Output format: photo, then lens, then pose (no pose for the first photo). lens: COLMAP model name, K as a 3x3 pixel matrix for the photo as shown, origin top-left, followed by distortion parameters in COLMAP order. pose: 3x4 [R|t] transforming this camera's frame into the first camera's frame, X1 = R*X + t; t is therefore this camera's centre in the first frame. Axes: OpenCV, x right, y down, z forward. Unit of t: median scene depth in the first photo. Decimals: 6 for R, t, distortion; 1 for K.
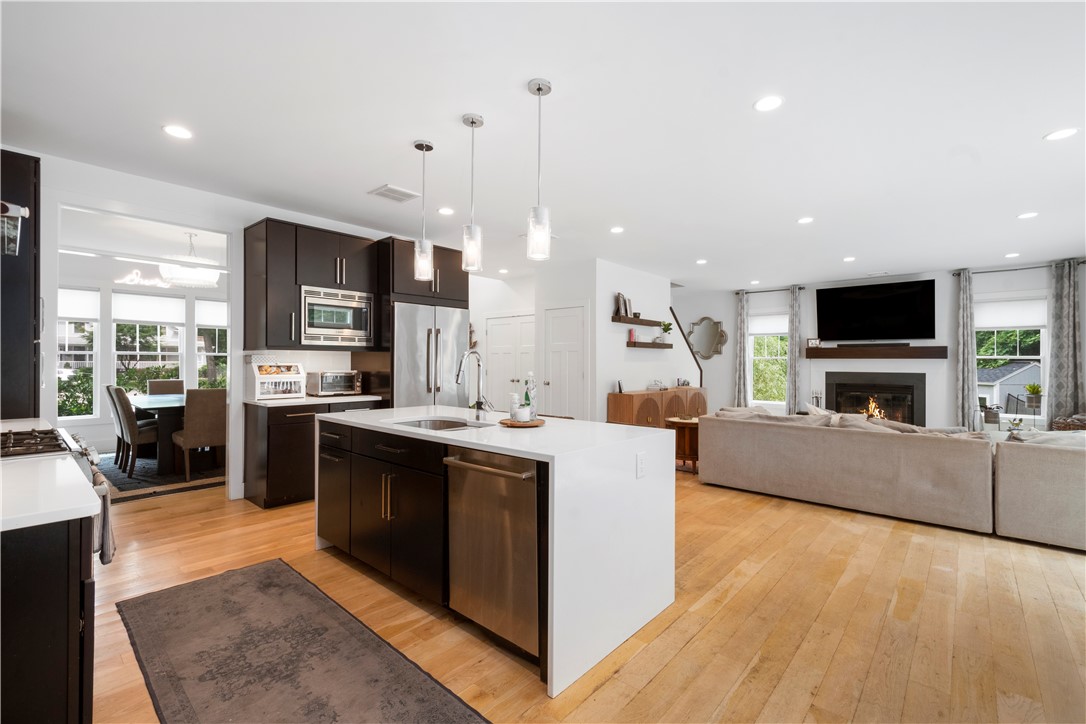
lens RADIAL K [[468.6, 0, 545.3], [0, 468.6, 360.2], [0, 0, 1]] dist [-0.000048, -0.000236]
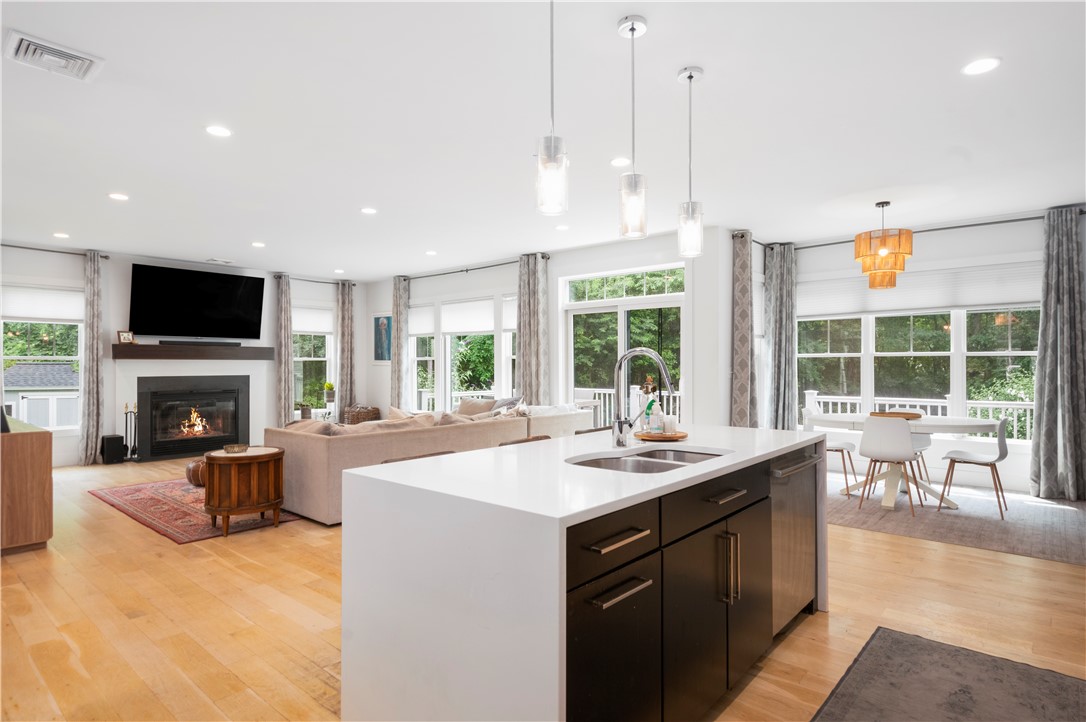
lens RADIAL K [[582.6, 0, 547.4], [0, 582.6, 359.5], [0, 0, 1]] dist [0.017654, -0.006766]
pose [[-0.009755, 0.003453, 0.999946, -0.421056], [-0.003541, 0.999988, -0.003488, -0.002061], [-0.999946, -0.003575, -0.009743, 0.456119]]
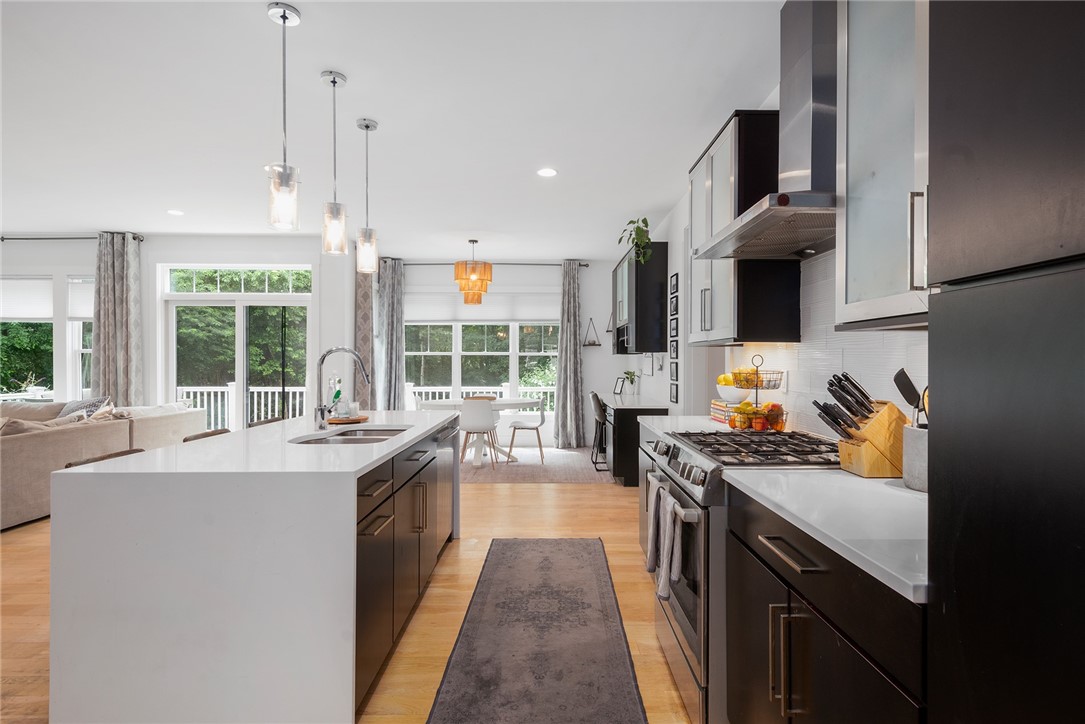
lens RADIAL K [[564.9, 0, 534.7], [0, 564.9, 360.0], [0, 0, 1]] dist [0.039538, -0.000365]
pose [[-0.645316, -0.005410, 0.763897, -0.483714], [-0.009460, 0.999955, -0.000910, -0.001858], [-0.763857, -0.007814, -0.645338, 0.562596]]
